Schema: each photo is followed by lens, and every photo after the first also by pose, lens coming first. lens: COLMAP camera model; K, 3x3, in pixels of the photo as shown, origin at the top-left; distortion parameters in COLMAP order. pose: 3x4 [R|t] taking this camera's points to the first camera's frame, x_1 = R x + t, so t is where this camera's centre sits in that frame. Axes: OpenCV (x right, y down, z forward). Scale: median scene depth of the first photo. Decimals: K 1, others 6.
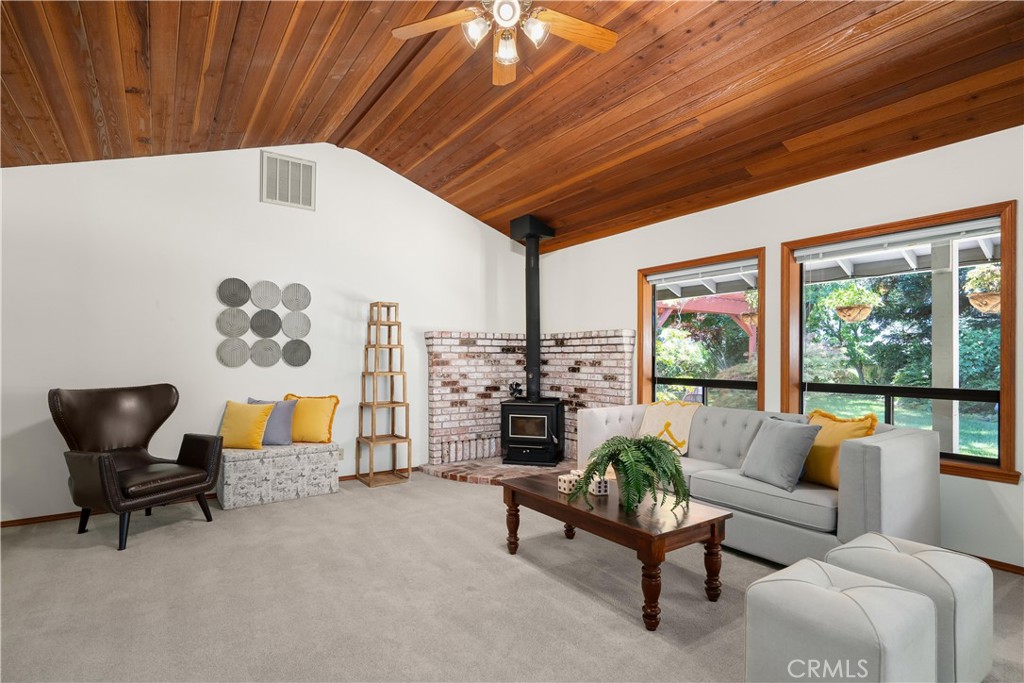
lens RADIAL K [[512.7, 0, 510.6], [0, 512.7, 347.8], [0, 0, 1]] dist [0.005283, 0.001263]
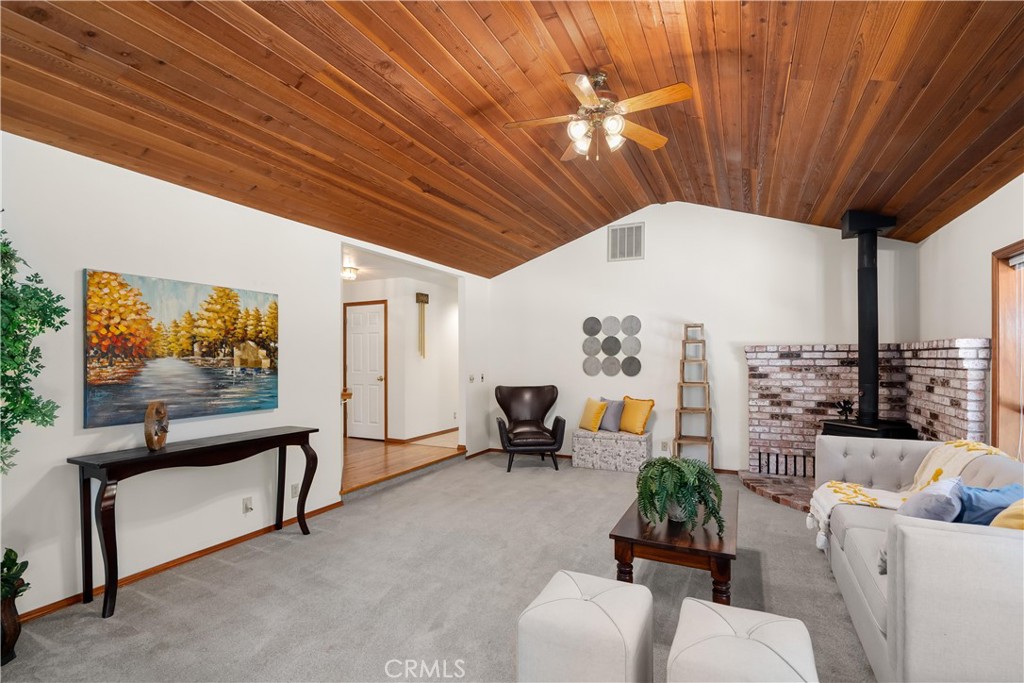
lens RADIAL K [[469.4, 0, 512.5], [0, 469.4, 346.6], [0, 0, 1]] dist [-0.002669, -0.000096]
pose [[0.482902, -0.024676, -0.875326, 0.481141], [0.023479, 0.999608, -0.015227, -0.028383], [0.875359, -0.013199, 0.483293, 0.109252]]
